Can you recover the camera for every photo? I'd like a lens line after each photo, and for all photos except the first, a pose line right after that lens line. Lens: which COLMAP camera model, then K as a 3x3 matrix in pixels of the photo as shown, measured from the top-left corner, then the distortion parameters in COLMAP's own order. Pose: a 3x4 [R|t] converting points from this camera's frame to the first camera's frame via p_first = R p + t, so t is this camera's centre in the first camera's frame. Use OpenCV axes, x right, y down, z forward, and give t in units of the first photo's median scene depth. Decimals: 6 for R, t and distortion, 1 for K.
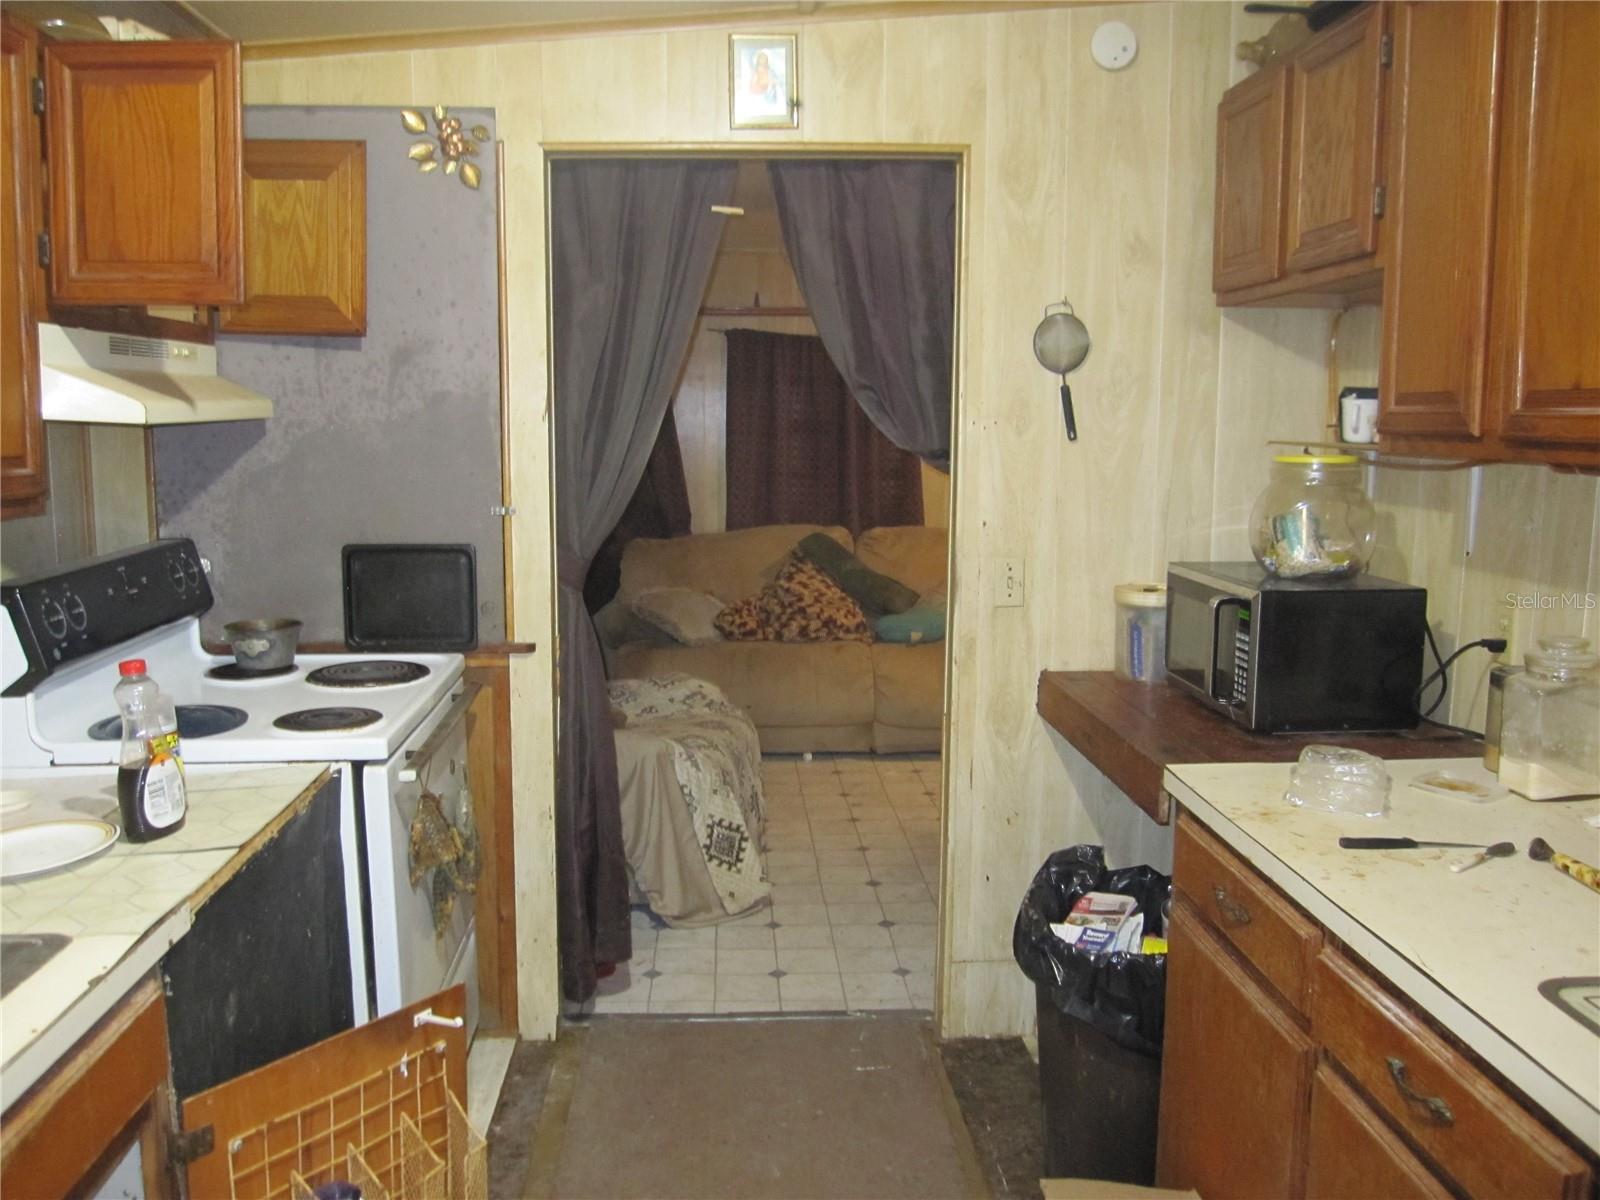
lens RADIAL K [[1334.6, 0, 800.0], [0, 1334.6, 600.0], [0, 0, 1]] dist [-0.064512, 0.003404]
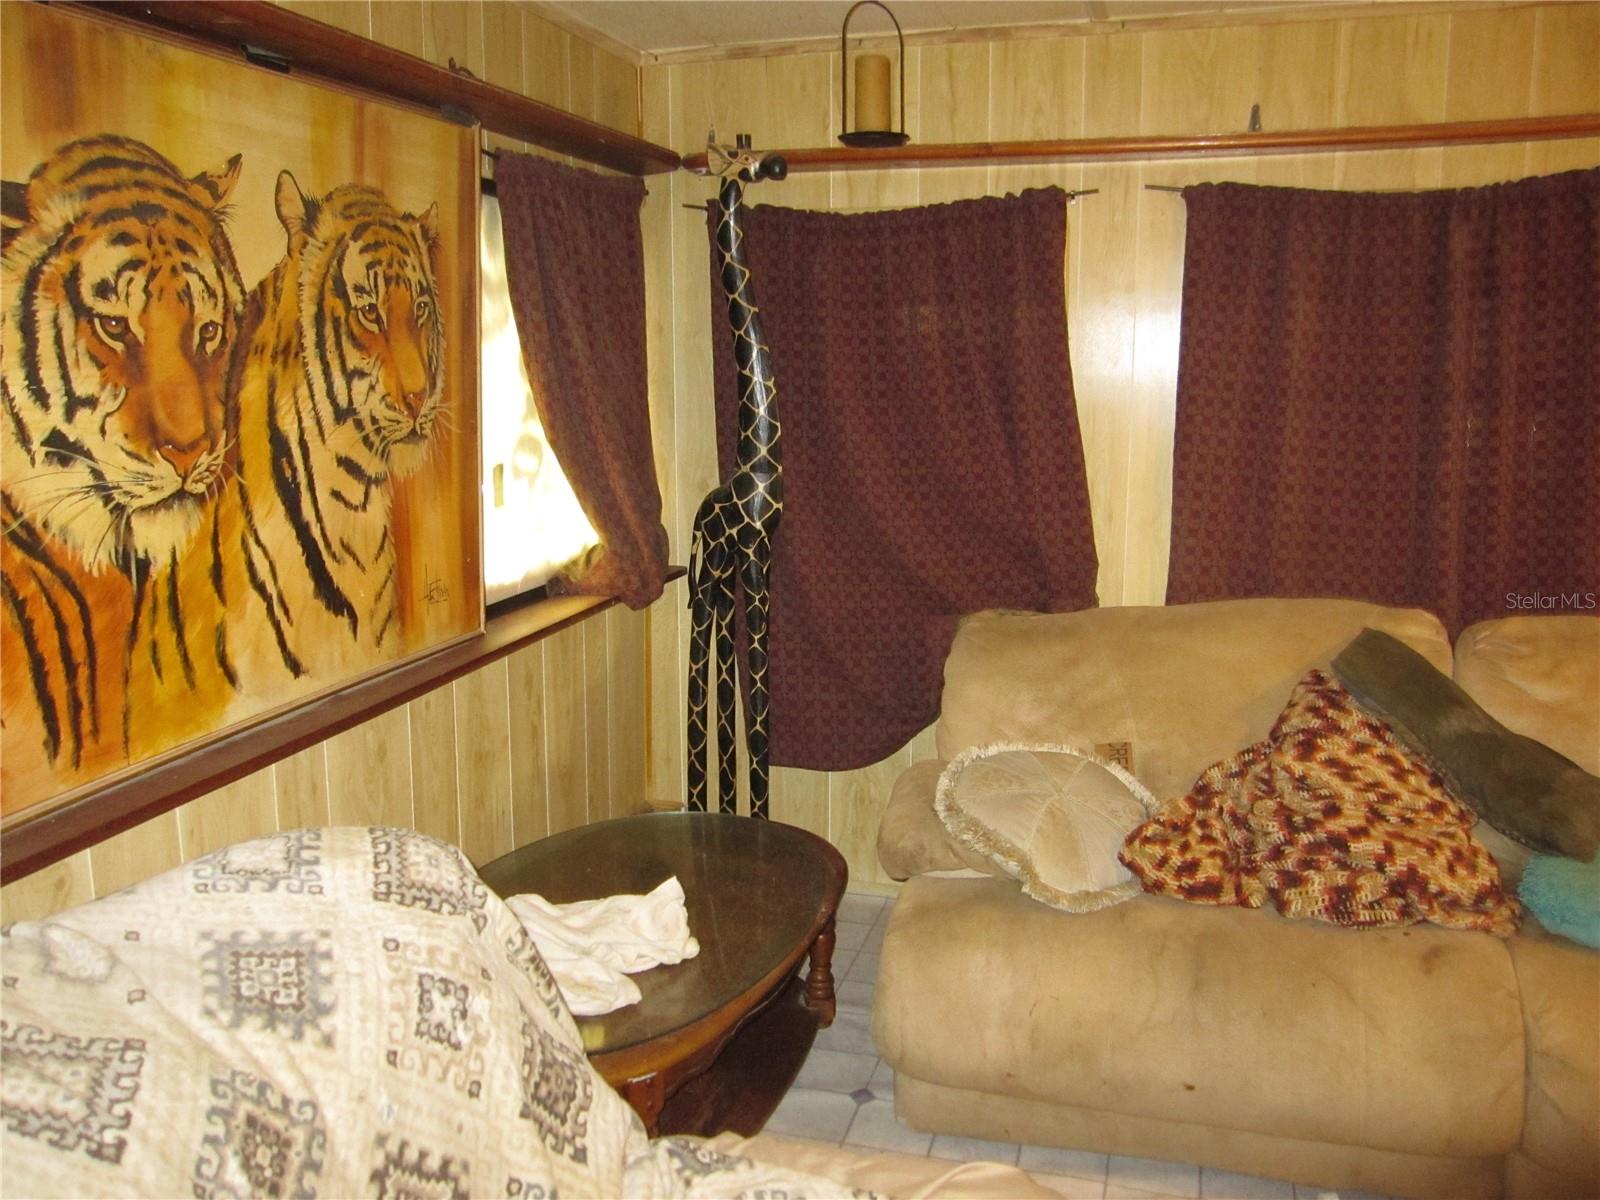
lens RADIAL K [[1334.6, 0, 800.0], [0, 1334.6, 600.0], [0, 0, 1]] dist [-0.064512, 0.003404]
pose [[0.941804, 0.049560, -0.332489, -0.023123], [-0.038200, 0.998444, 0.040622, -0.076817], [0.333985, -0.025556, 0.942232, 0.557821]]
